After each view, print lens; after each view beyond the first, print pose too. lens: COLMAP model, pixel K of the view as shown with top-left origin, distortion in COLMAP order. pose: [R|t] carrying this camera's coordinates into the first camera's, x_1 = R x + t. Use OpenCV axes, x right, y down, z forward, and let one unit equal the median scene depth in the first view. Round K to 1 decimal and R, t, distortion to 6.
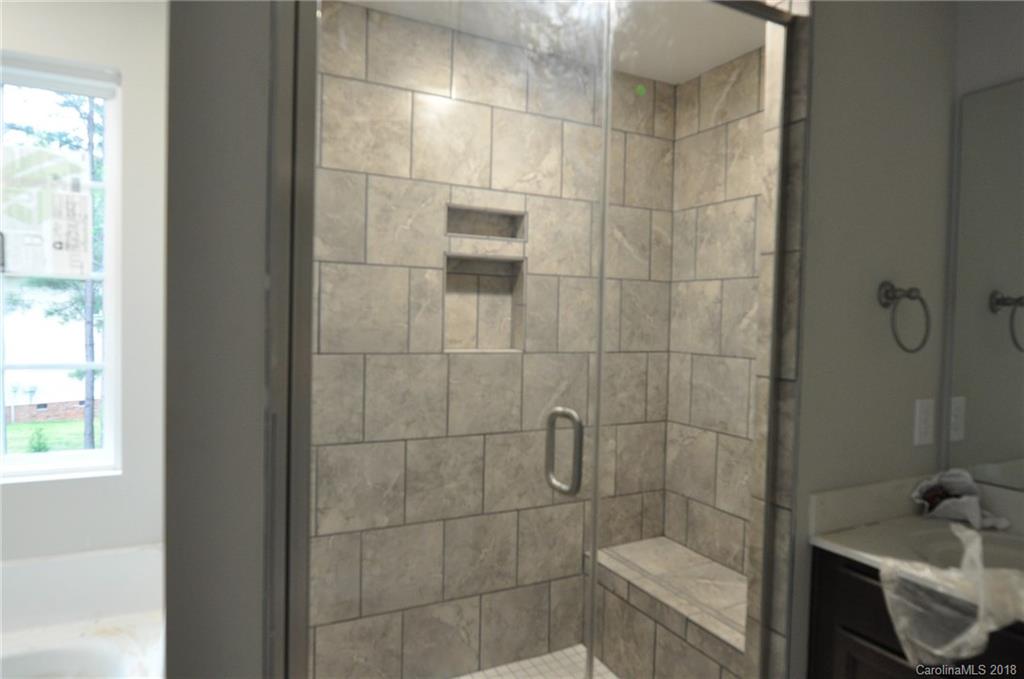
lens RADIAL K [[626.3, 0, 514.1], [0, 626.3, 336.3], [0, 0, 1]] dist [-0.011253, -0.005653]
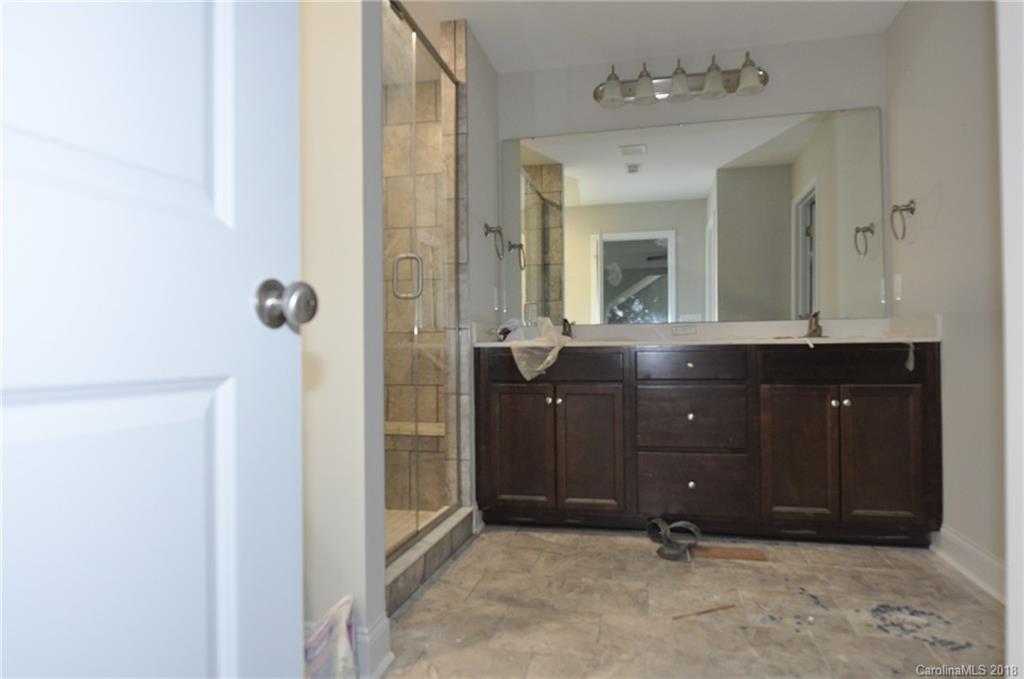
lens RADIAL K [[626.3, 0, 508.2], [0, 626.3, 341.5], [0, 0, 1]] dist [-0.011253, -0.005653]
pose [[0.646440, -0.020828, 0.762680, -0.985599], [0.048212, 0.998745, -0.013589, 0.352411], [-0.761440, 0.045555, 0.646633, -0.373352]]
